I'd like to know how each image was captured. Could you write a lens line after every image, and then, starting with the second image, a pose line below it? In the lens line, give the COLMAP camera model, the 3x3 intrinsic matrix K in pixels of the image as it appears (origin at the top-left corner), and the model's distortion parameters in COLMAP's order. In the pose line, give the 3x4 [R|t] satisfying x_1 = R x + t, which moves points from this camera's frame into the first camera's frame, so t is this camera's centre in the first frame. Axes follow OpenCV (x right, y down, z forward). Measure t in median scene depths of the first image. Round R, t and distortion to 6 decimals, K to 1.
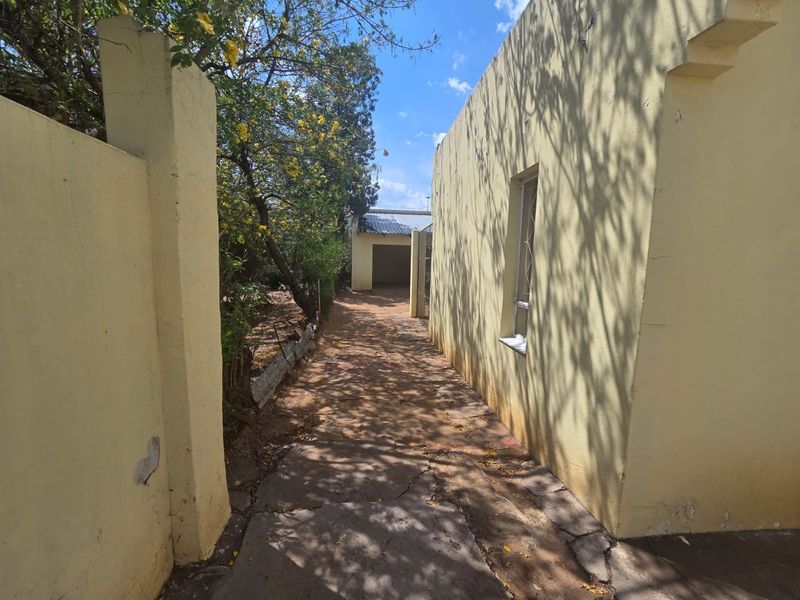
lens RADIAL K [[648.3, 0, 400.0], [0, 648.3, 300.0], [0, 0, 1]] dist [-0.006505, -0.001874]
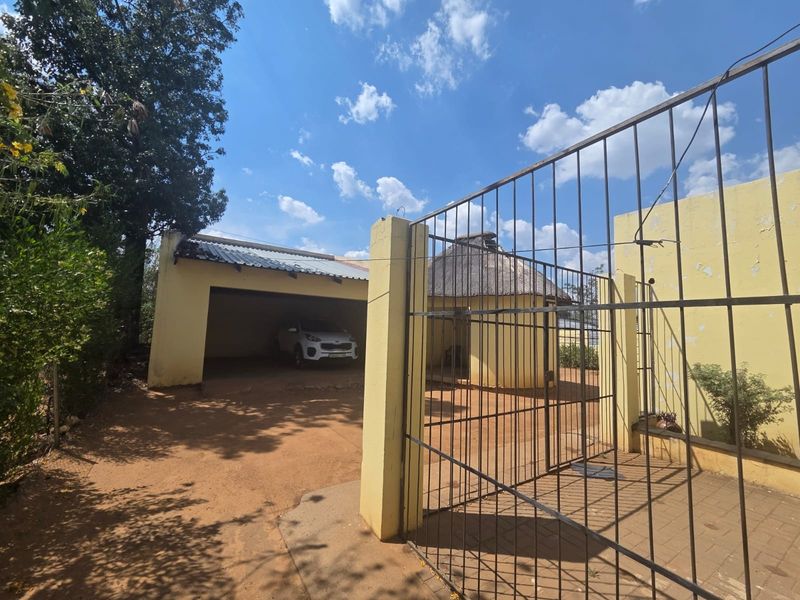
lens RADIAL K [[332.0, 0, 400.0], [0, 332.0, 300.0], [0, 0, 1]] dist [-0.000763, -0.000039]
pose [[0.880584, 0.053691, 0.470839, -0.031571], [-0.012272, 0.995811, -0.090604, -0.050951], [-0.473732, 0.074006, 0.877554, 0.675248]]
